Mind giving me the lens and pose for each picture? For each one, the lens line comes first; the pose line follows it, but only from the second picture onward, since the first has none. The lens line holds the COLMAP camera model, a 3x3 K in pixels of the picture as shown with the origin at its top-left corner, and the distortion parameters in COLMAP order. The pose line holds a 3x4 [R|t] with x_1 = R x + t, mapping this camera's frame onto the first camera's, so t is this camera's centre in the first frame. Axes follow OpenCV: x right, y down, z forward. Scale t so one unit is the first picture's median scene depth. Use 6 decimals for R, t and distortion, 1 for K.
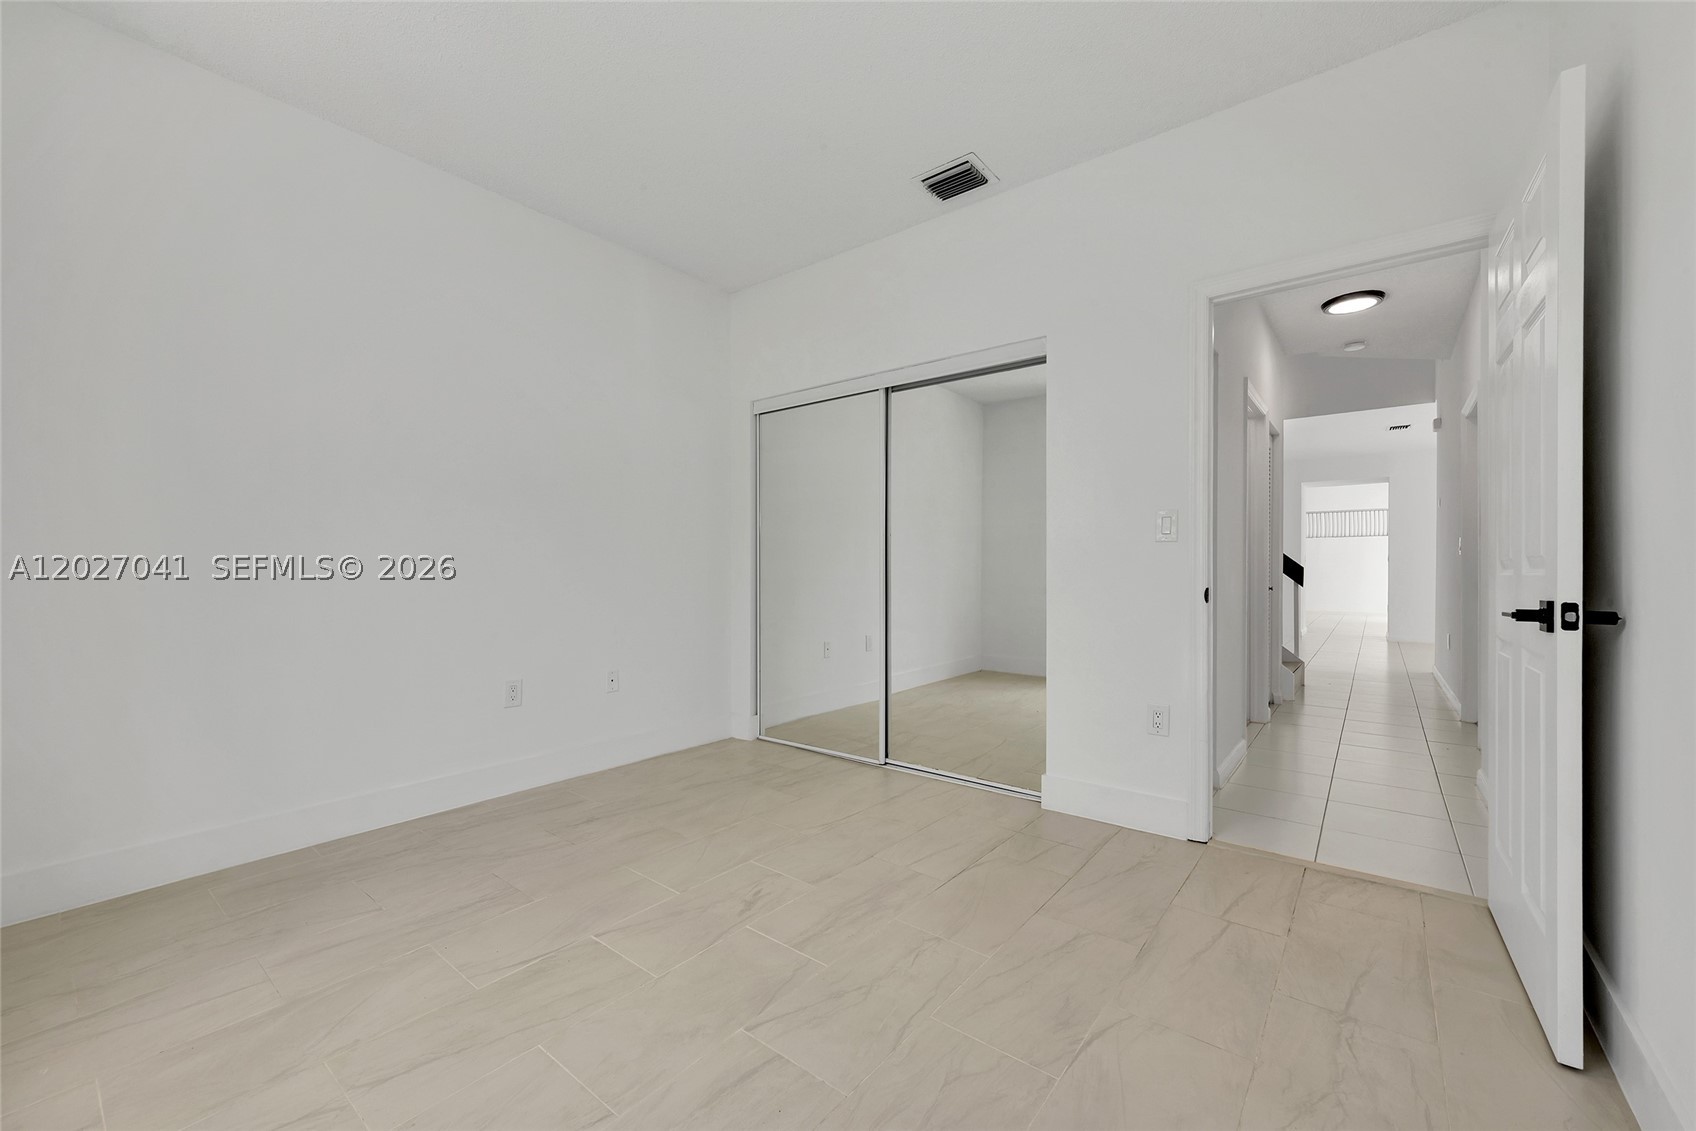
lens RADIAL K [[686.0, 0, 841.6], [0, 686.0, 566.9], [0, 0, 1]] dist [-0.000073, 0.000386]
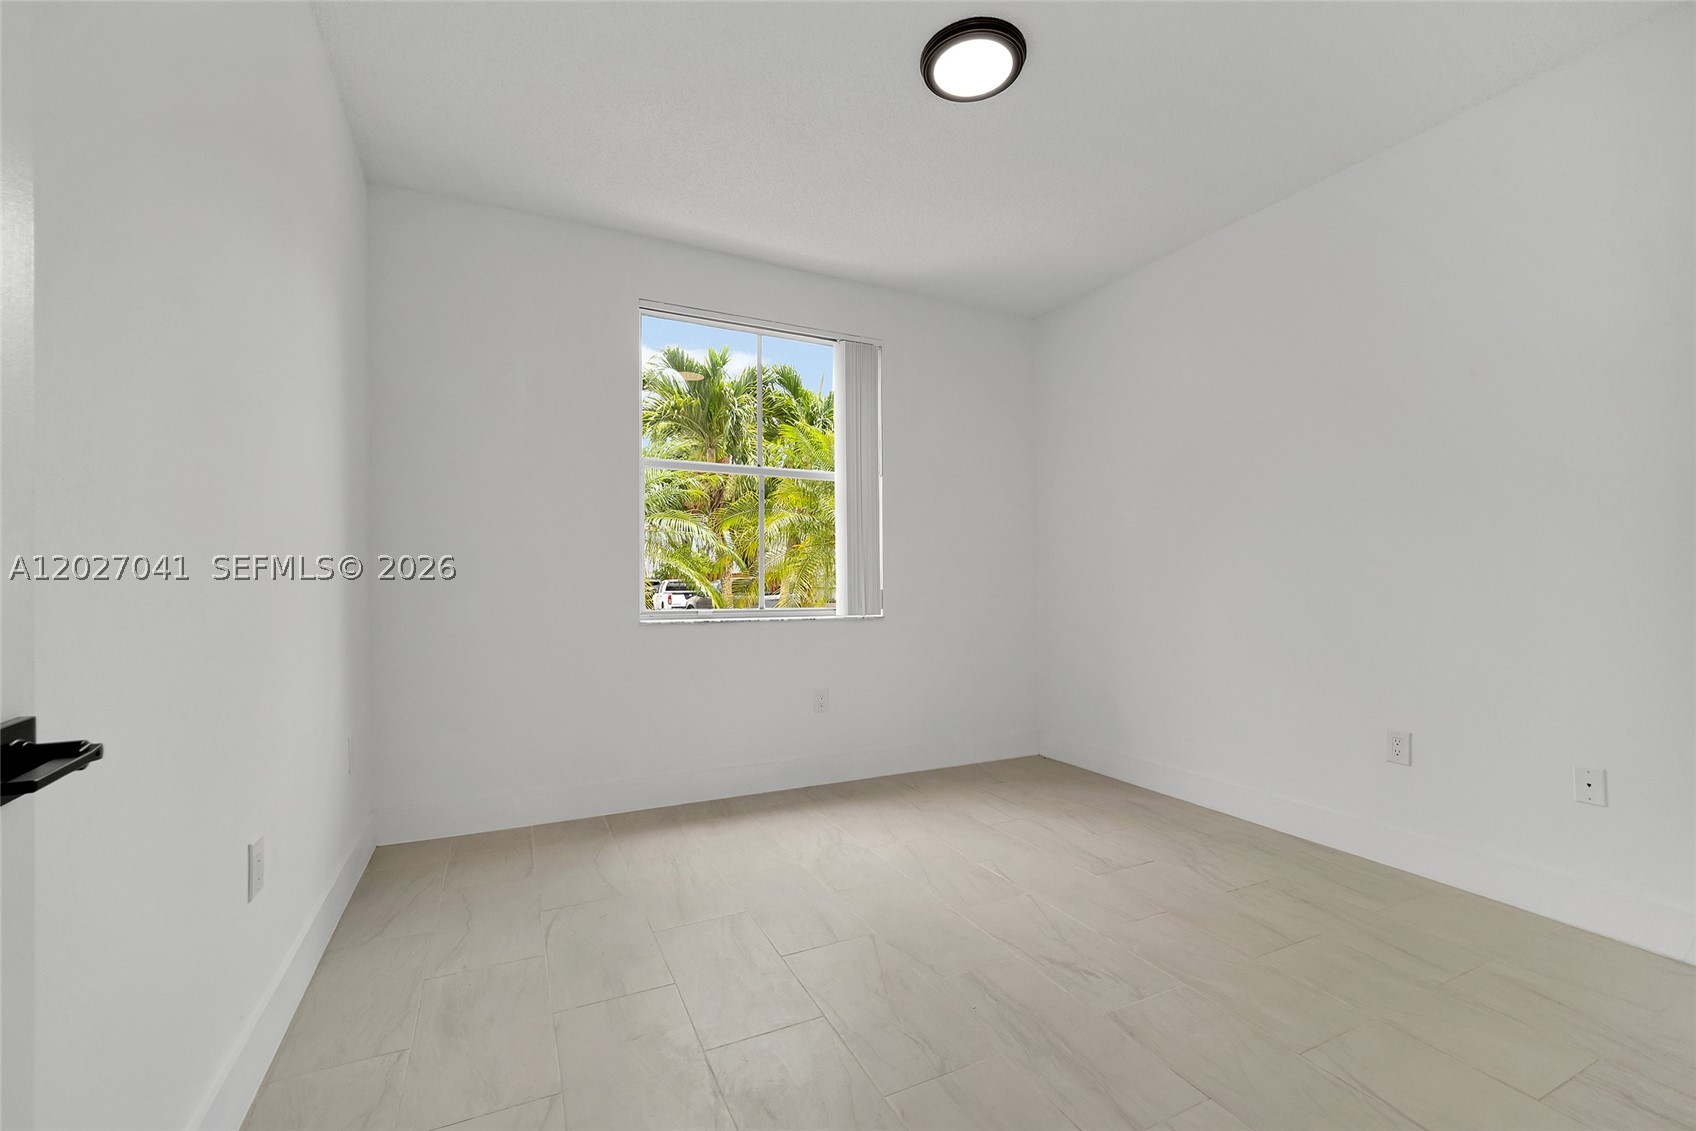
lens RADIAL K [[686.0, 0, 842.2], [0, 686.0, 572.5], [0, 0, 1]] dist [-0.000073, 0.000386]
pose [[-0.426062, -0.012323, -0.904610, 0.691563], [0.000301, 0.999905, -0.013763, -0.017202], [0.904694, -0.006136, -0.426018, 0.937544]]
